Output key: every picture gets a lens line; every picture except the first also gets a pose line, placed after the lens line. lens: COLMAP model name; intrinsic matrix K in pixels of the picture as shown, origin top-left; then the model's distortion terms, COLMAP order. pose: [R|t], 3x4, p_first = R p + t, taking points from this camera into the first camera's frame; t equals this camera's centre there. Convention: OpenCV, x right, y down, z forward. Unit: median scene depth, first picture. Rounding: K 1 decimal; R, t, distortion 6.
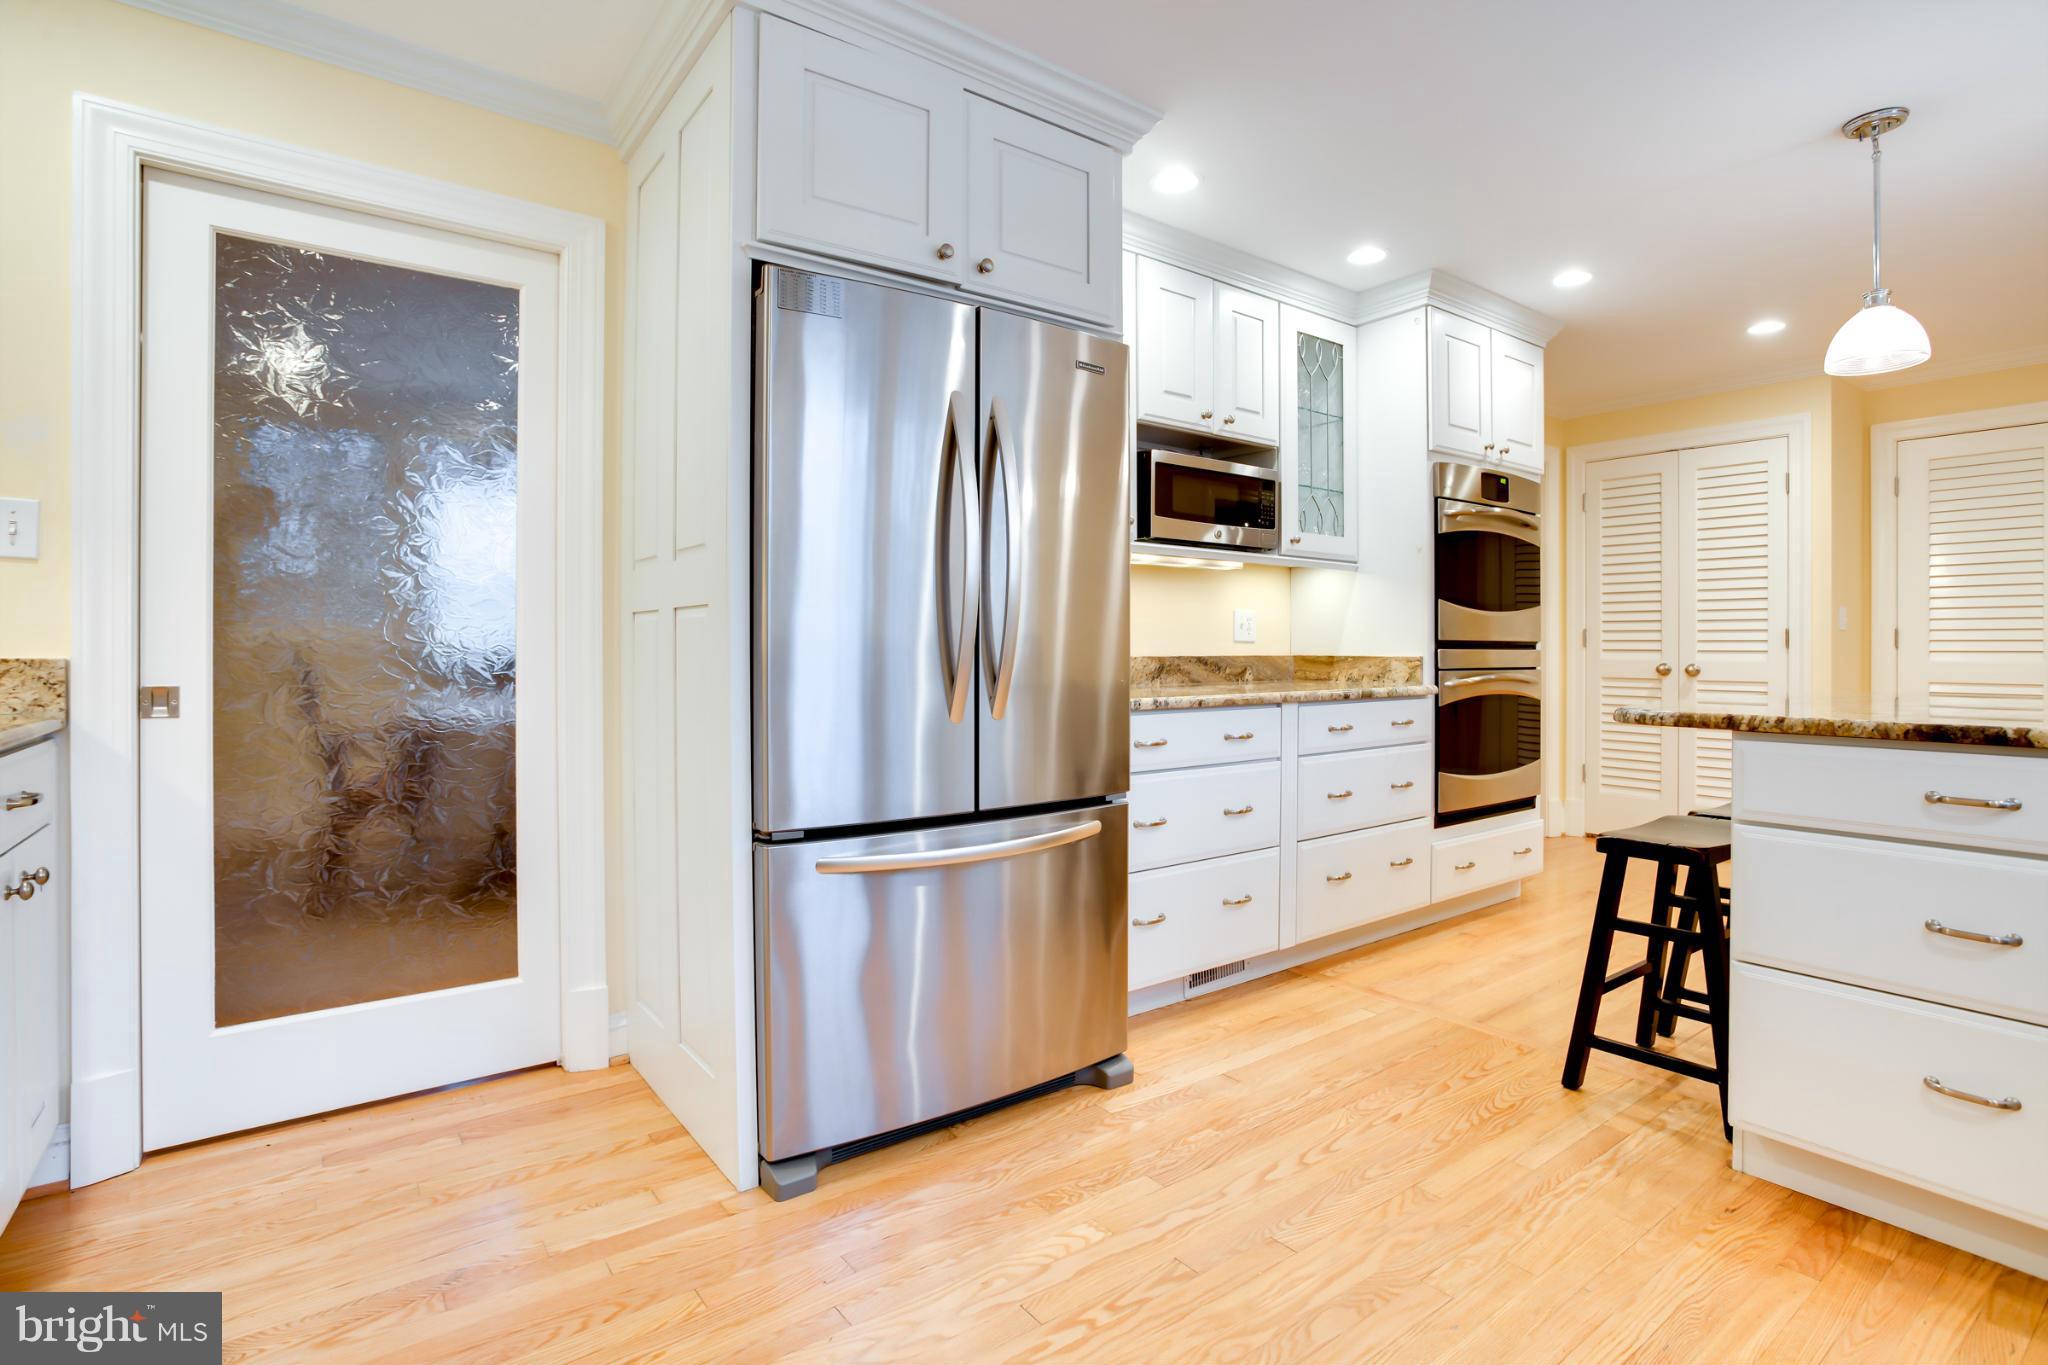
lens RADIAL K [[989.3, 0, 1036.2], [0, 989.3, 645.9], [0, 0, 1]] dist [-0.031891, 0.006047]
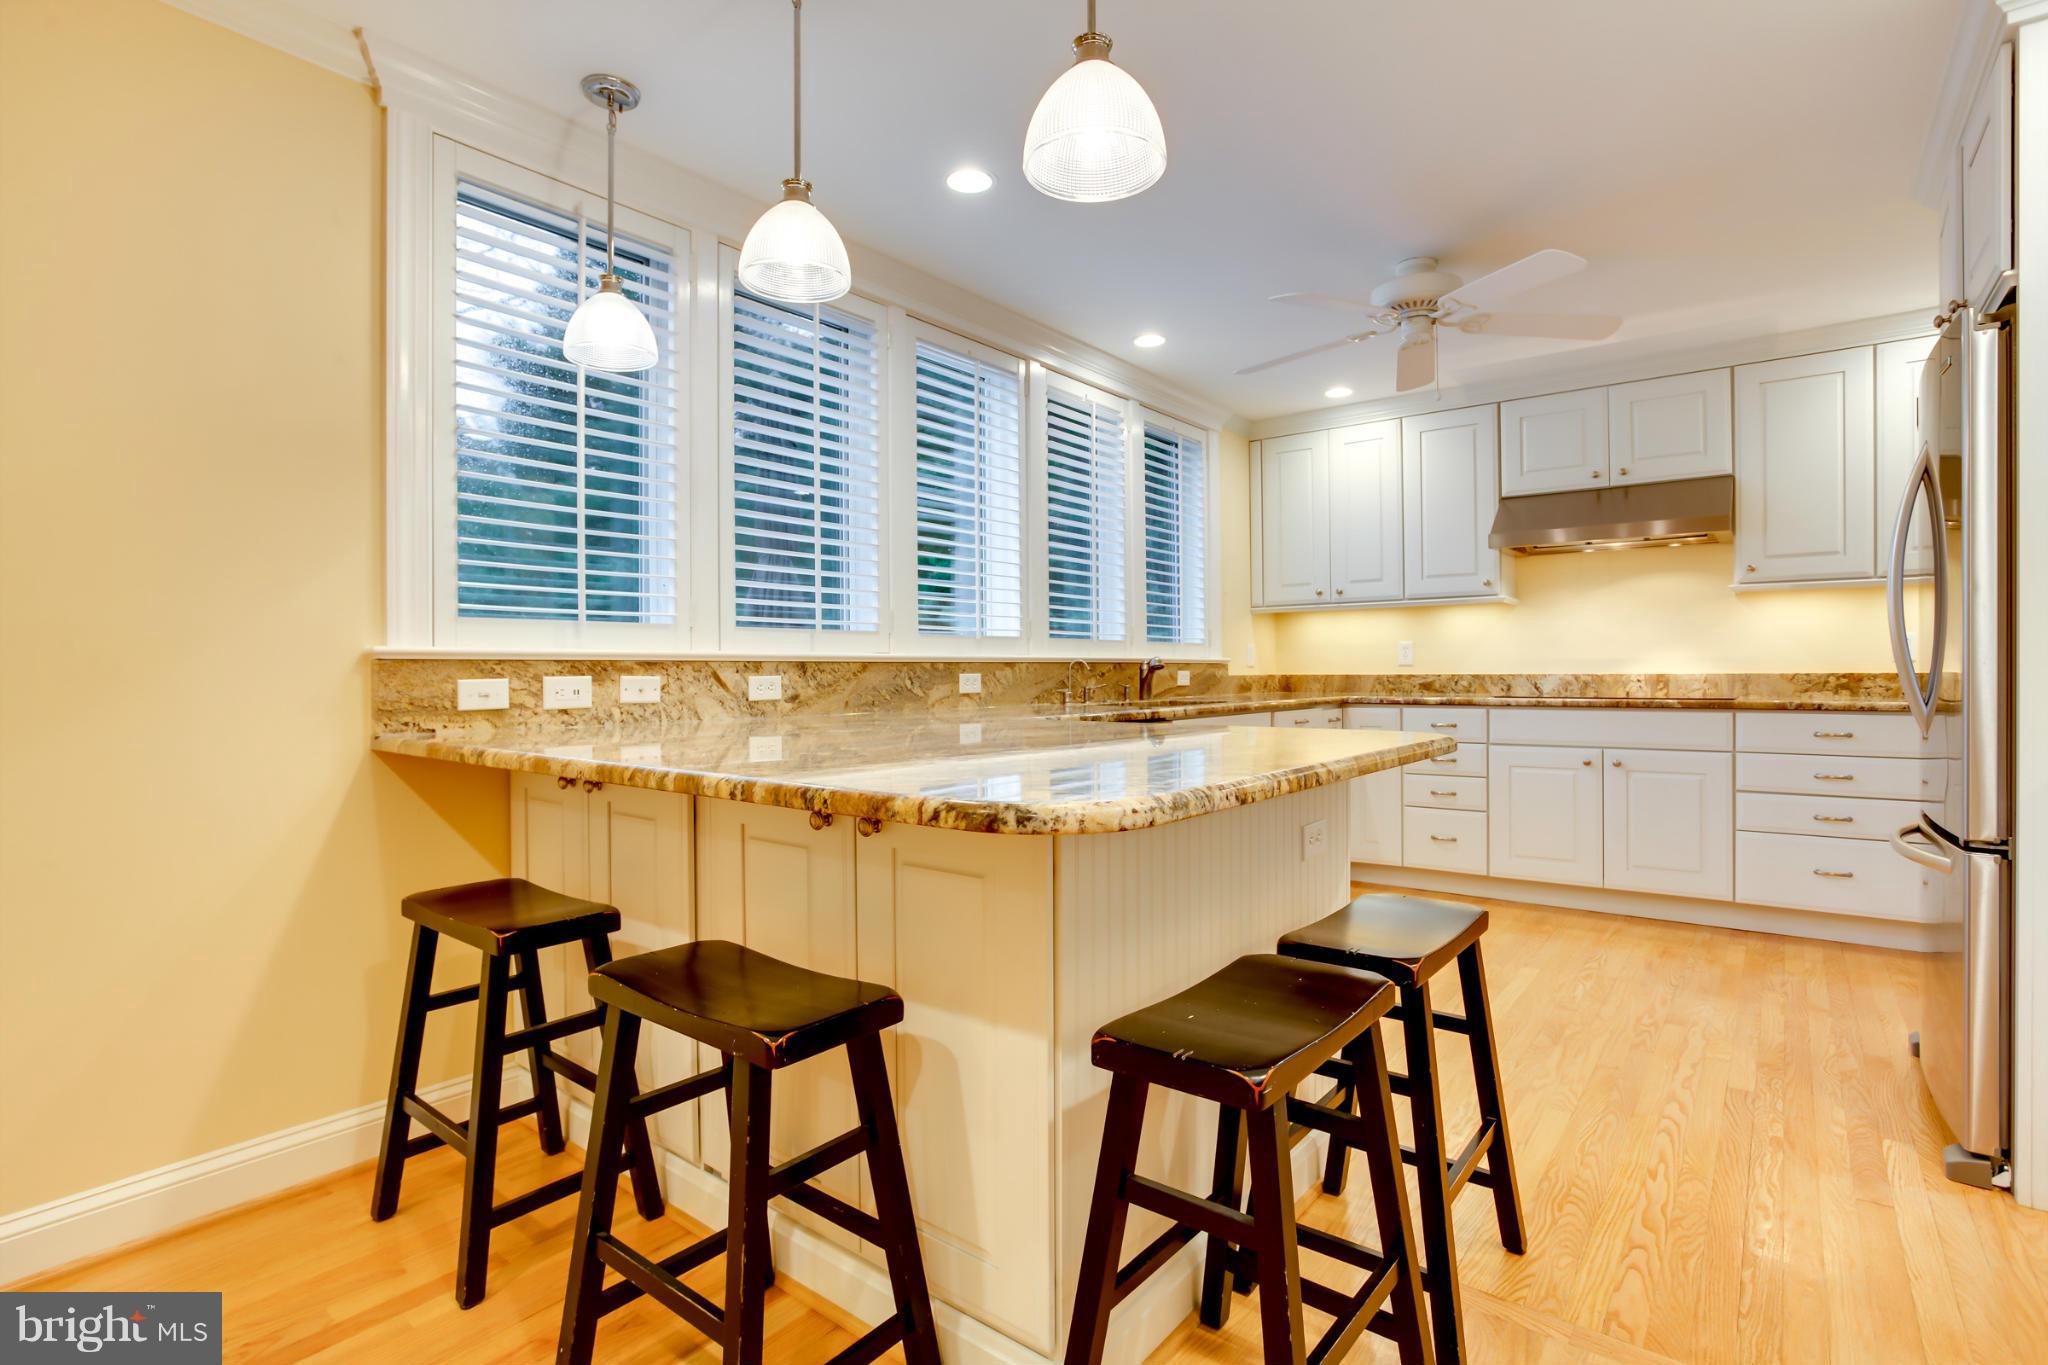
lens RADIAL K [[989.3, 0, 1036.1], [0, 989.3, 673.6], [0, 0, 1]] dist [-0.031891, 0.006047]
pose [[-0.962813, 0.005033, -0.270120, 1.154920], [0.004575, 0.999987, 0.002327, -0.000702], [0.270129, 0.001005, -0.962824, 1.694039]]
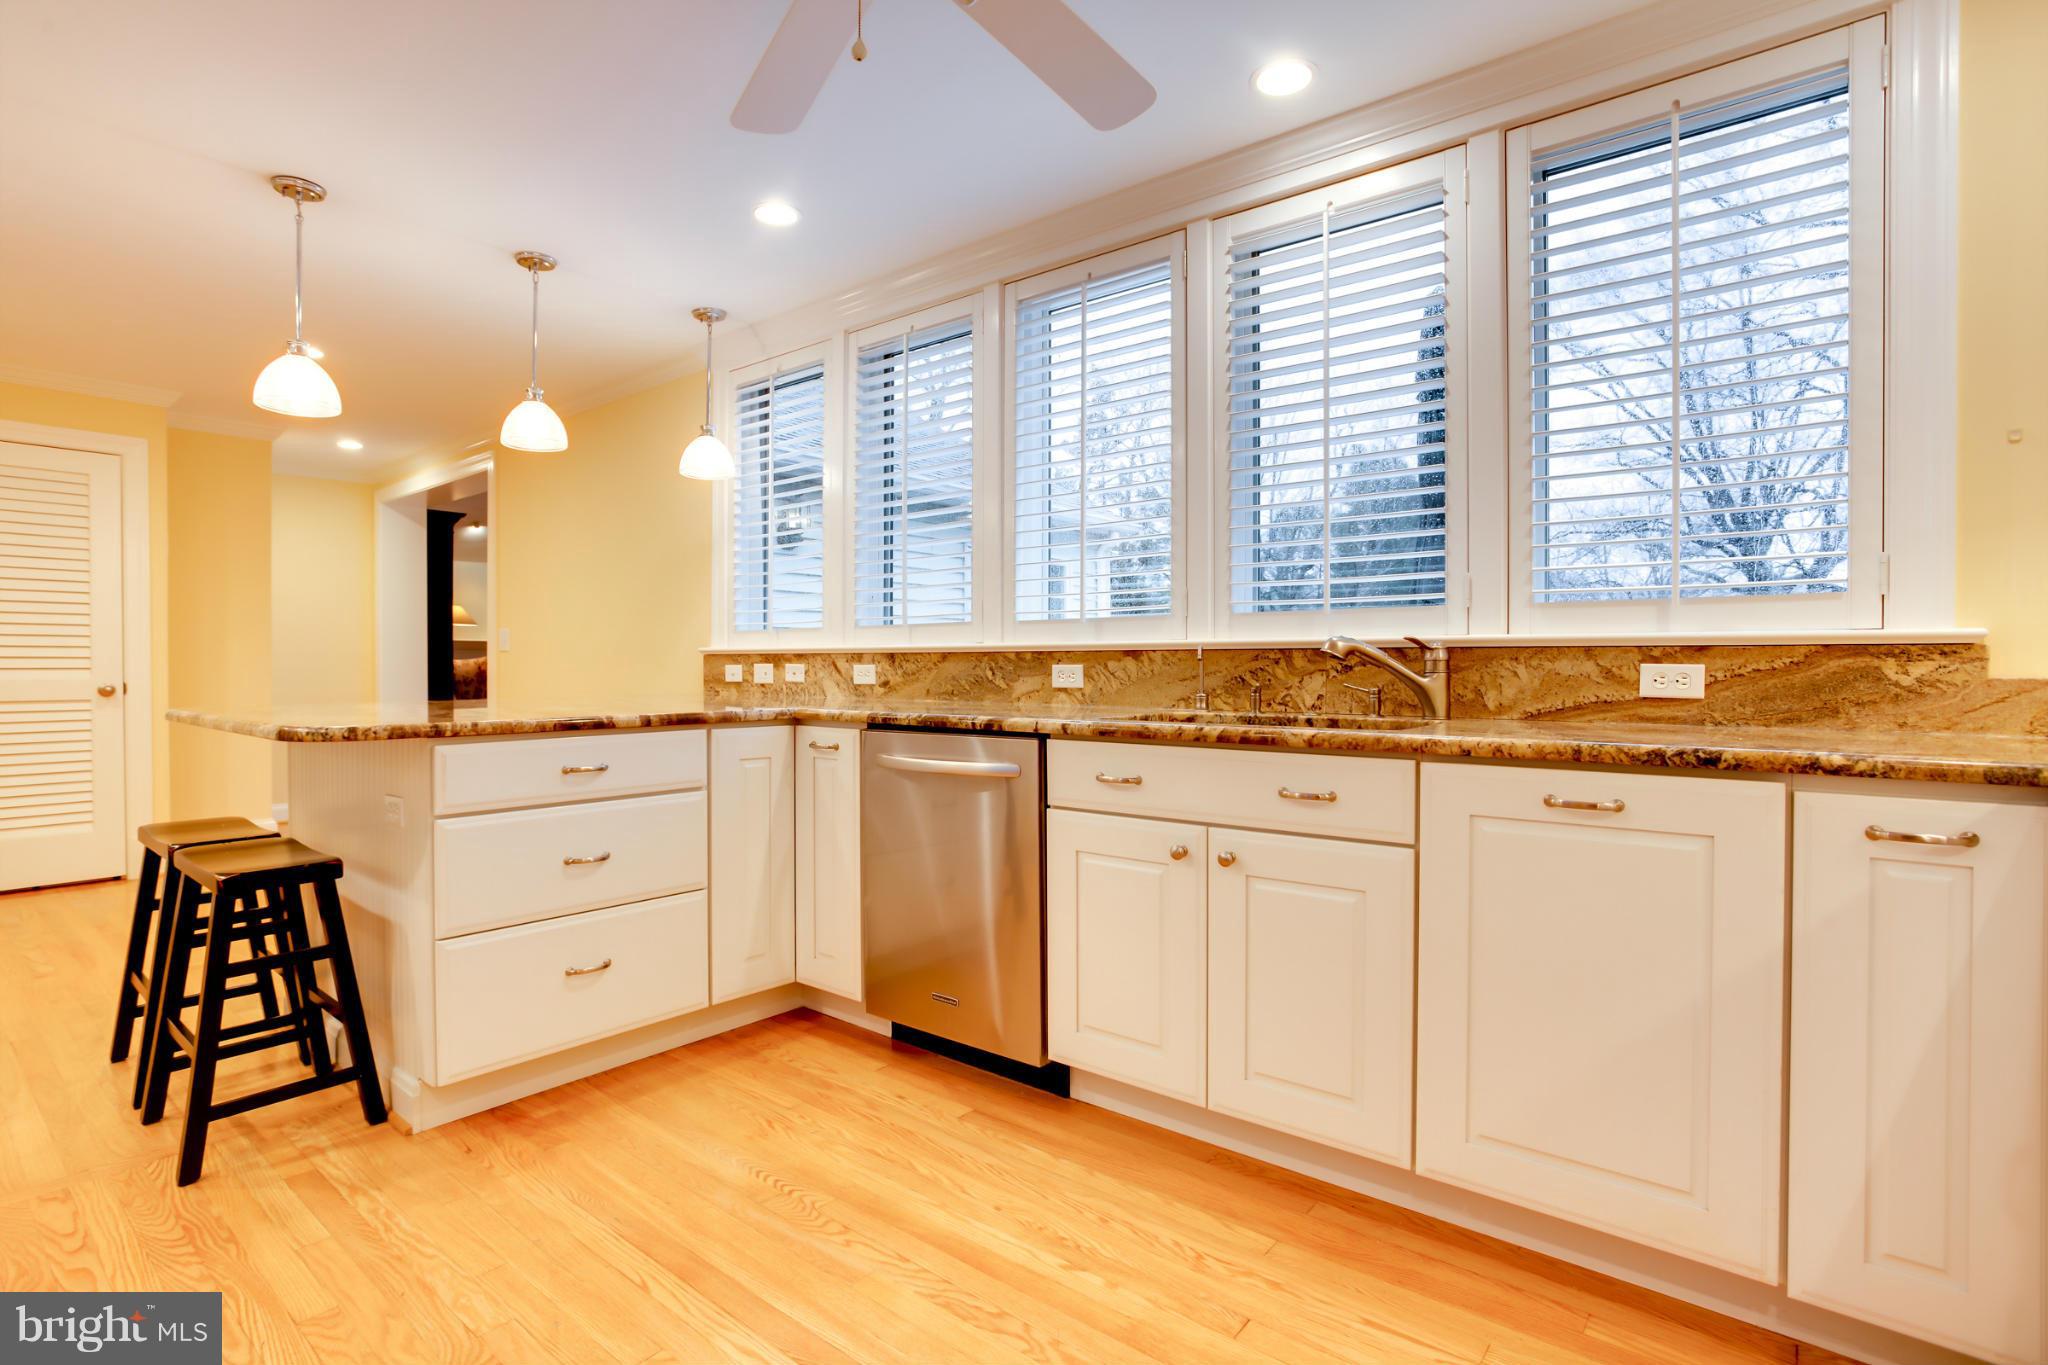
lens RADIAL K [[989.3, 0, 1032.0], [0, 989.3, 670.8], [0, 0, 1]] dist [-0.031891, 0.006047]
pose [[-0.257885, -0.008536, 0.966138, -0.461027], [-0.000361, 0.999962, 0.008739, -0.000661], [-0.966176, 0.001905, -0.257878, 0.518923]]
